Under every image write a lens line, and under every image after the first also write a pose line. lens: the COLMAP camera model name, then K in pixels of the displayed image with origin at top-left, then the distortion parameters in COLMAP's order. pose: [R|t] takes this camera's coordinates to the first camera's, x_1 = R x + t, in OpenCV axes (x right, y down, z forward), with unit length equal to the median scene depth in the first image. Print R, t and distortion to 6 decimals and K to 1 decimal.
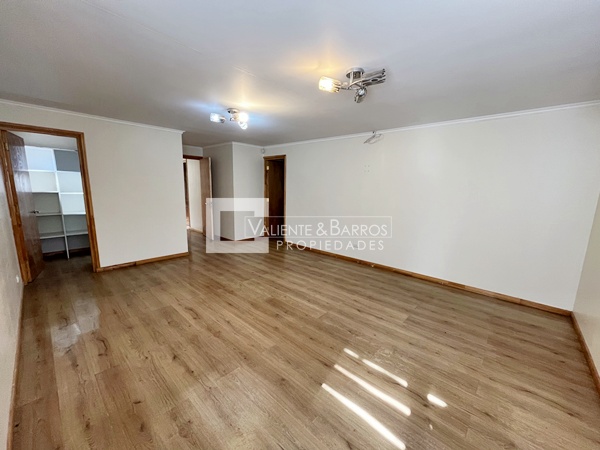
lens RADIAL K [[241.8, 0, 300.9], [0, 241.8, 226.3], [0, 0, 1]] dist [0.001143, 0.000315]
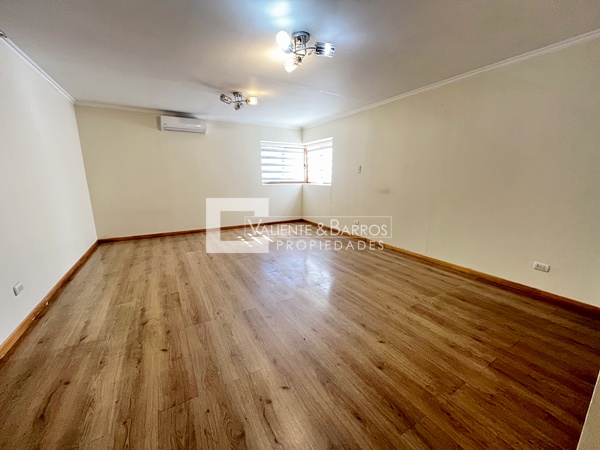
lens RADIAL K [[241.8, 0, 300.8], [0, 241.8, 225.2], [0, 0, 1]] dist [0.001143, 0.000315]
pose [[-0.952908, -0.085184, 0.291050, -0.515352], [0.027113, 0.931964, 0.361535, -0.236687], [-0.302045, 0.352401, -0.885767, 1.767353]]
